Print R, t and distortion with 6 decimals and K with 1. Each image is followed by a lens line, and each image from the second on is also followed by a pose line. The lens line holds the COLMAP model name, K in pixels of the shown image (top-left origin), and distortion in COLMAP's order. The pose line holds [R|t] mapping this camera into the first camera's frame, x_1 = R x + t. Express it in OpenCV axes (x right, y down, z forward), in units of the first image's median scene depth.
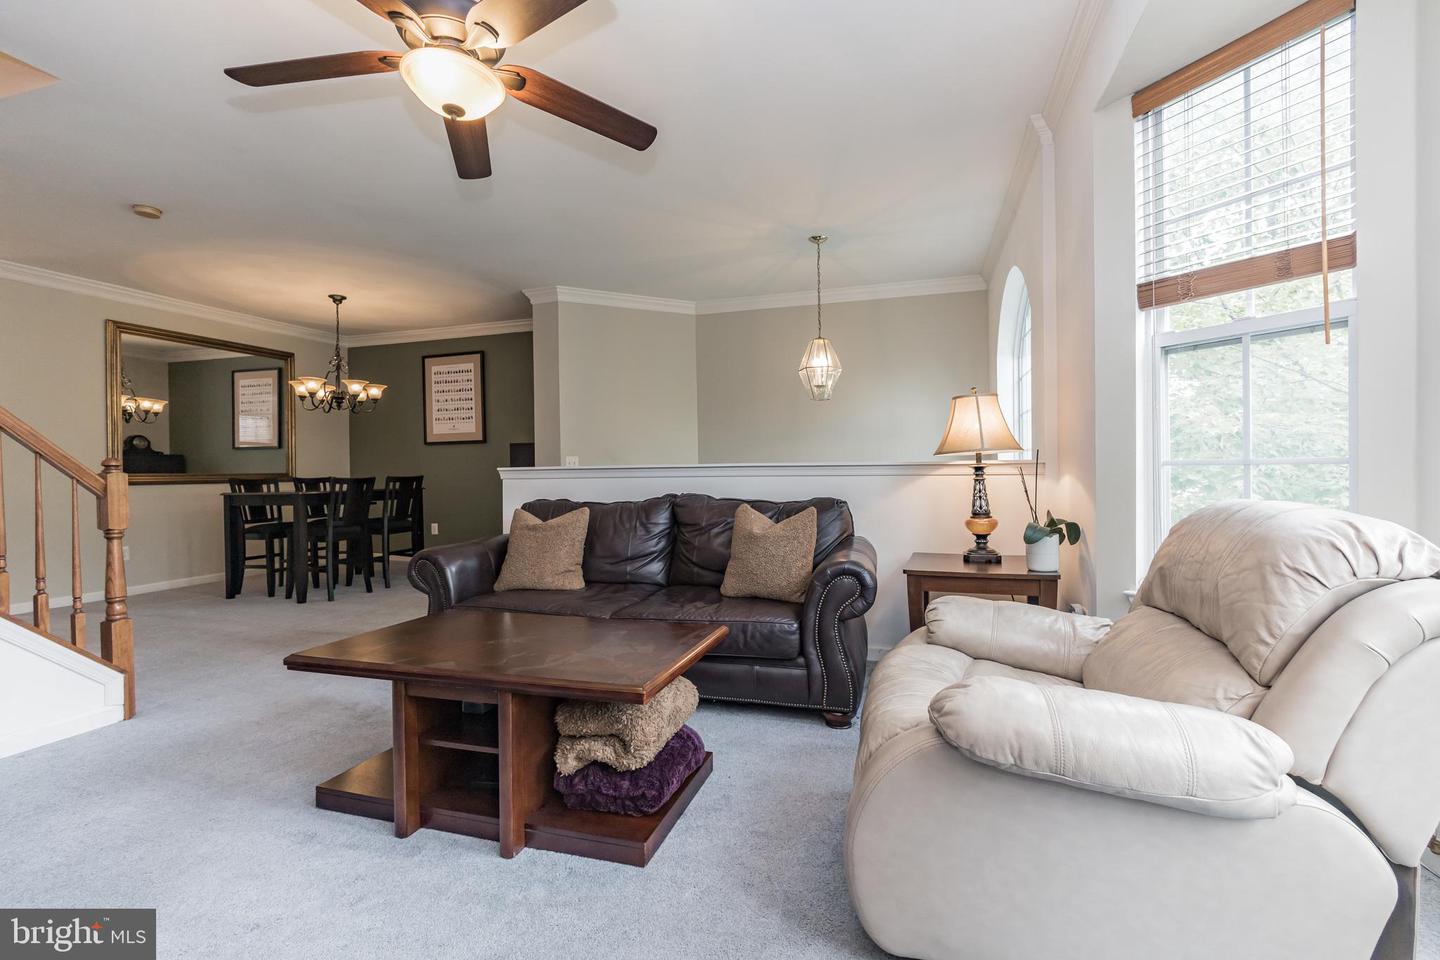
lens RADIAL K [[621.4, 0, 734.3], [0, 621.4, 476.4], [0, 0, 1]] dist [-0.006552, 0.000278]
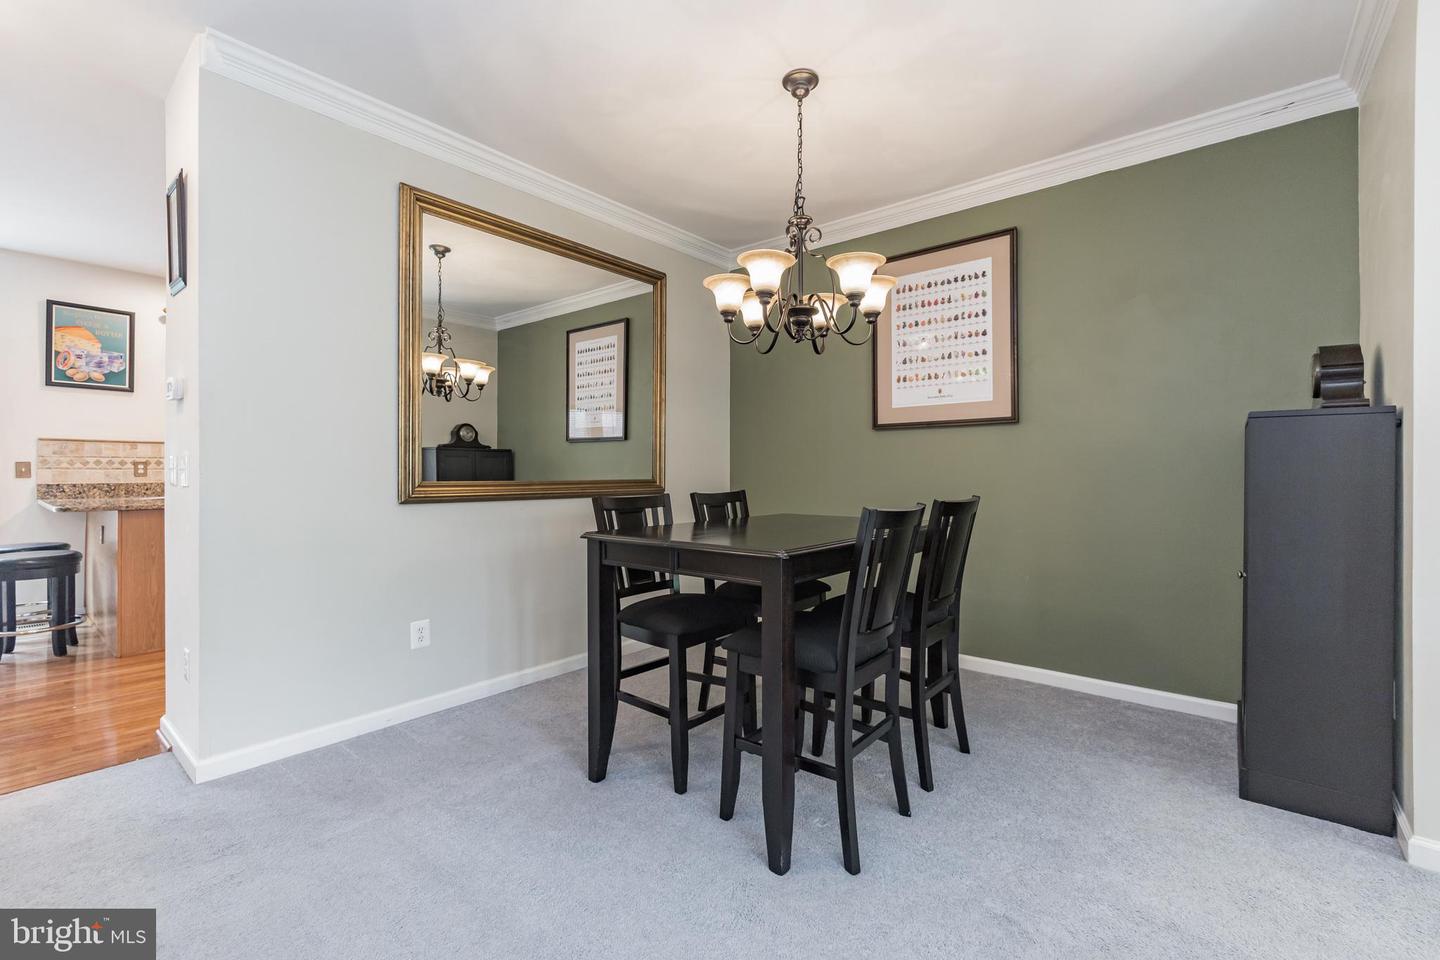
lens RADIAL K [[621.4, 0, 708.0], [0, 621.4, 474.2], [0, 0, 1]] dist [-0.006552, 0.000278]
pose [[0.913776, 0.014029, -0.405977, -0.448822], [-0.013609, 0.999900, 0.003921, -0.013773], [0.405991, 0.001943, 0.913875, 0.499002]]
